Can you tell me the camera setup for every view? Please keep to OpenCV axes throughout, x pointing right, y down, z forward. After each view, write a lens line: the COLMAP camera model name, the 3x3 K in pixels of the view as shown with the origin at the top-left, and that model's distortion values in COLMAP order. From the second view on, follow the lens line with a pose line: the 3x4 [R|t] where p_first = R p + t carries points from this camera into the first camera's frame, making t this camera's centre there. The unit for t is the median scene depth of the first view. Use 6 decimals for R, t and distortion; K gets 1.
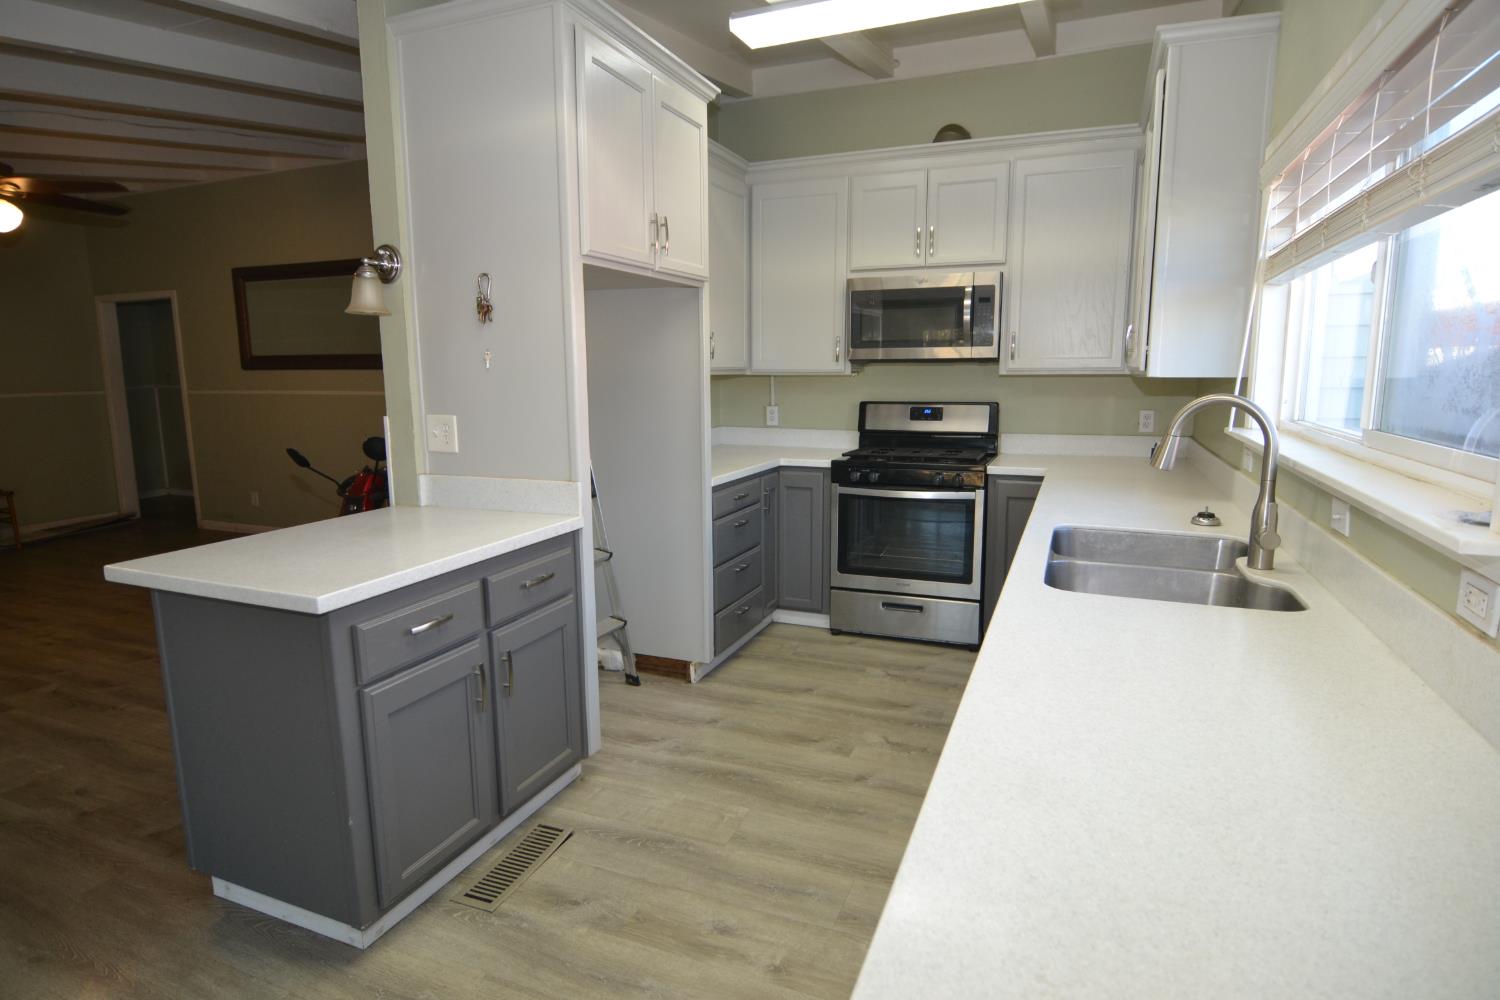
lens RADIAL K [[809.6, 0, 751.1], [0, 809.6, 500.8], [0, 0, 1]] dist [-0.006230, -0.010226]
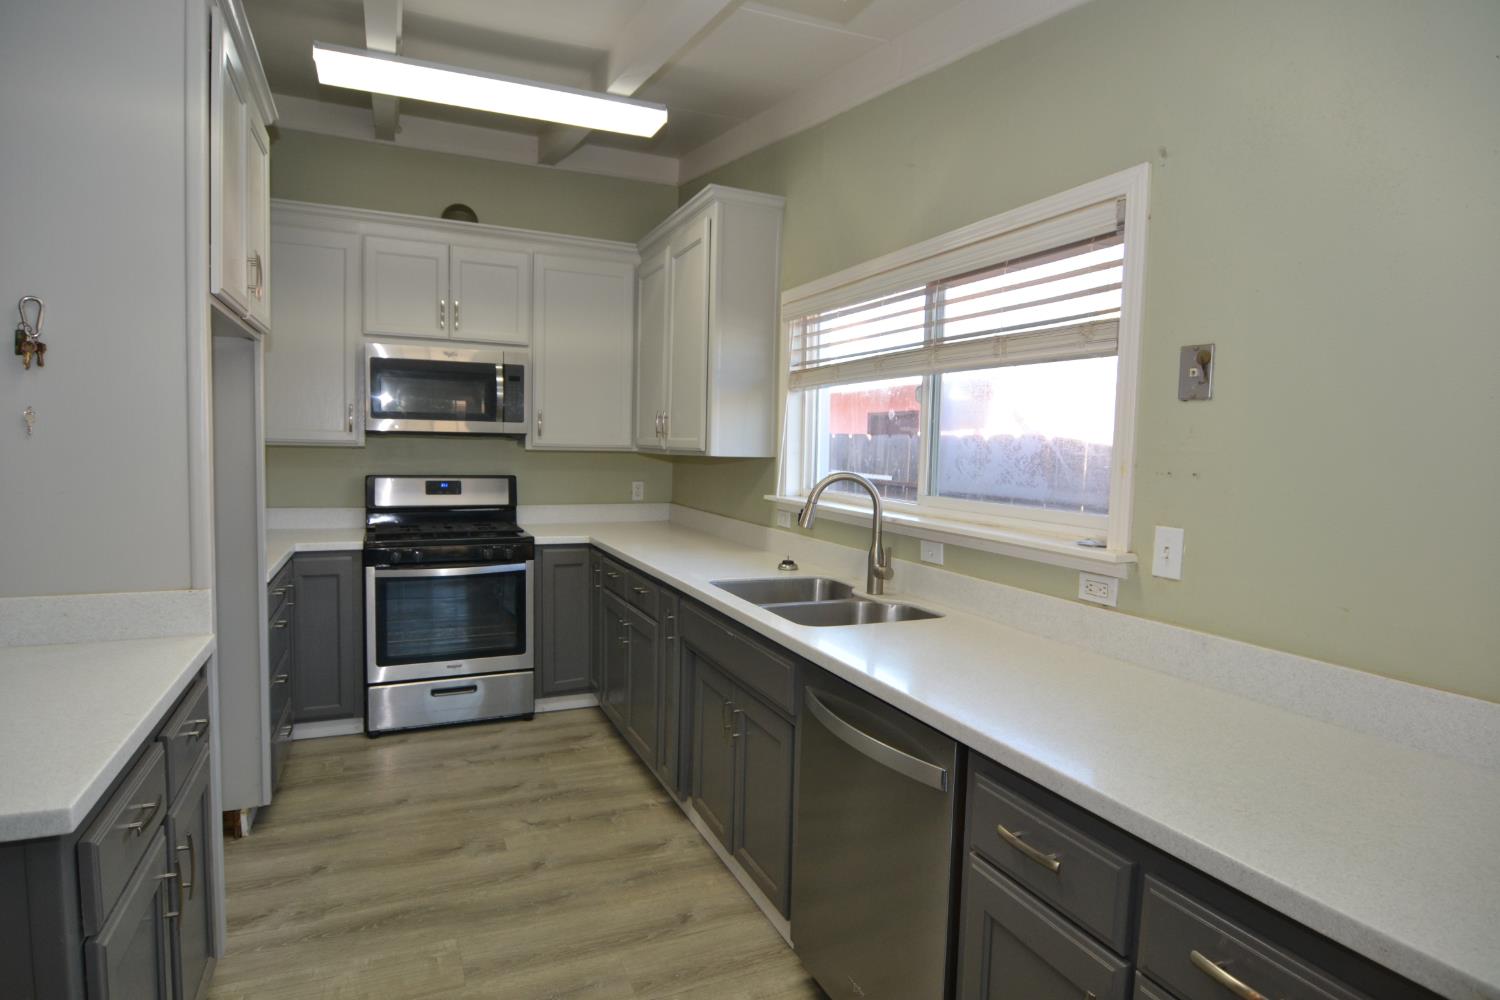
lens RADIAL K [[809.6, 0, 751.1], [0, 809.6, 500.8], [0, 0, 1]] dist [-0.006230, -0.010226]
pose [[0.689680, -0.028506, 0.723553, -0.263572], [0.089158, 0.994965, -0.045785, -0.016423], [-0.718604, 0.096087, 0.688749, 0.077141]]
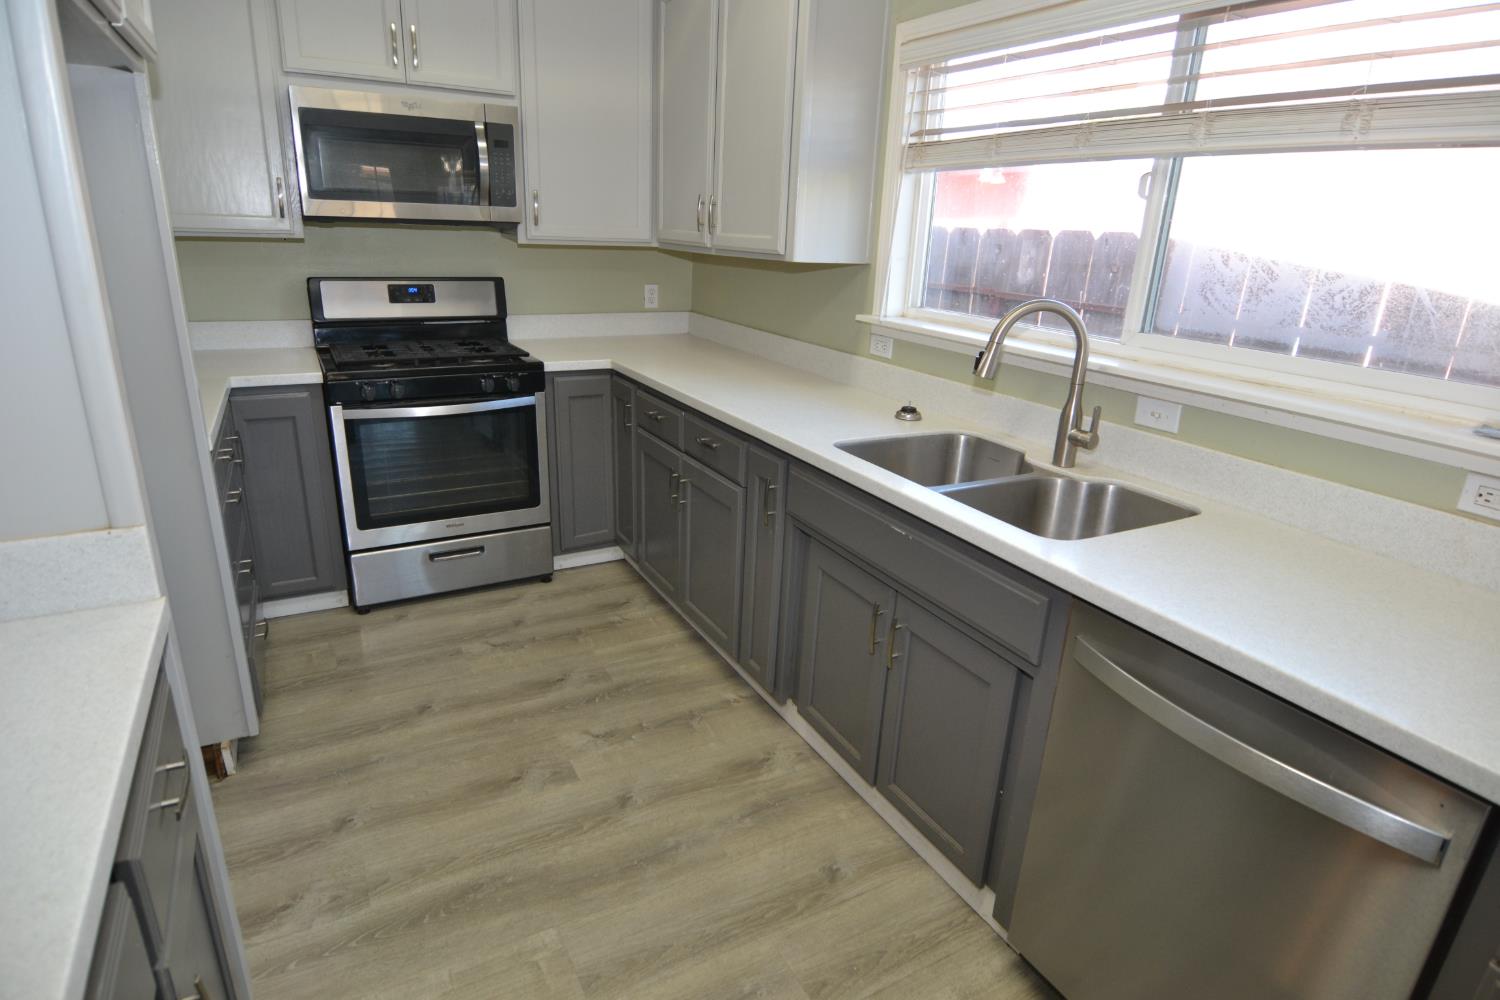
lens RADIAL K [[806.3, 0, 753.0], [0, 806.3, 498.6], [0, 0, 1]] dist [-0.006258, -0.020155]
pose [[0.623103, -0.219134, 0.750815, -0.212958], [0.080165, 0.972787, 0.217390, -0.067295], [-0.778020, -0.075268, 0.623714, 0.313620]]
